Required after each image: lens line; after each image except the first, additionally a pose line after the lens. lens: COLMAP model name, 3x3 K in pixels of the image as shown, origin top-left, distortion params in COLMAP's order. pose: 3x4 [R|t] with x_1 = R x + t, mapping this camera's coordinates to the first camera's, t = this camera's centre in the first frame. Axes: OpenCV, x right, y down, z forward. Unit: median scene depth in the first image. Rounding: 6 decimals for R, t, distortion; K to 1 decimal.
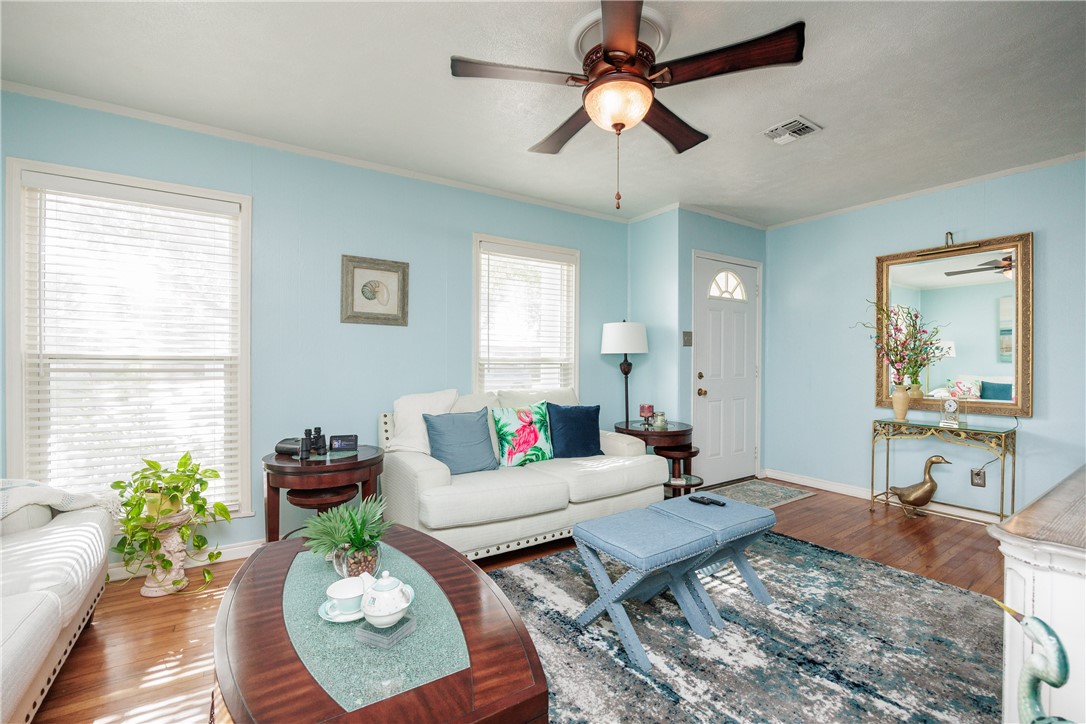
lens RADIAL K [[480.2, 0, 542.6], [0, 480.2, 361.9], [0, 0, 1]] dist [-0.015872, 0.000158]
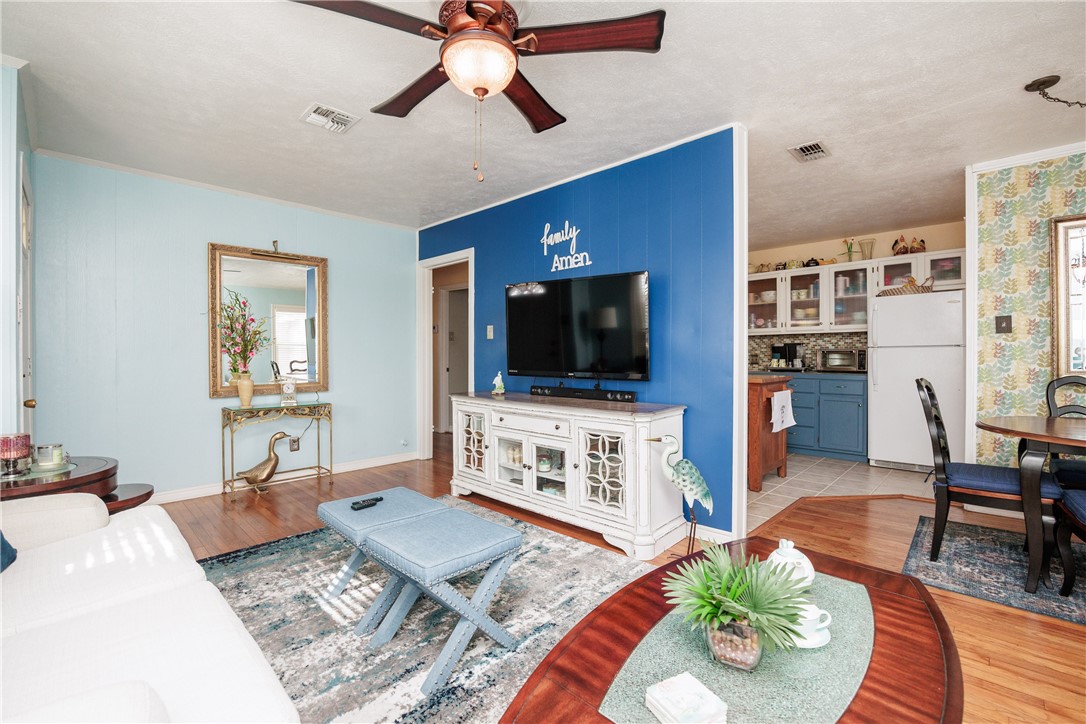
lens RADIAL K [[480.2, 0, 539.6], [0, 480.2, 357.5], [0, 0, 1]] dist [-0.015872, 0.000158]
pose [[-0.231917, -0.009827, 0.972686, -0.465152], [0.001997, 0.999942, 0.010578, 0.003923], [-0.972733, 0.004395, -0.231884, 0.674404]]
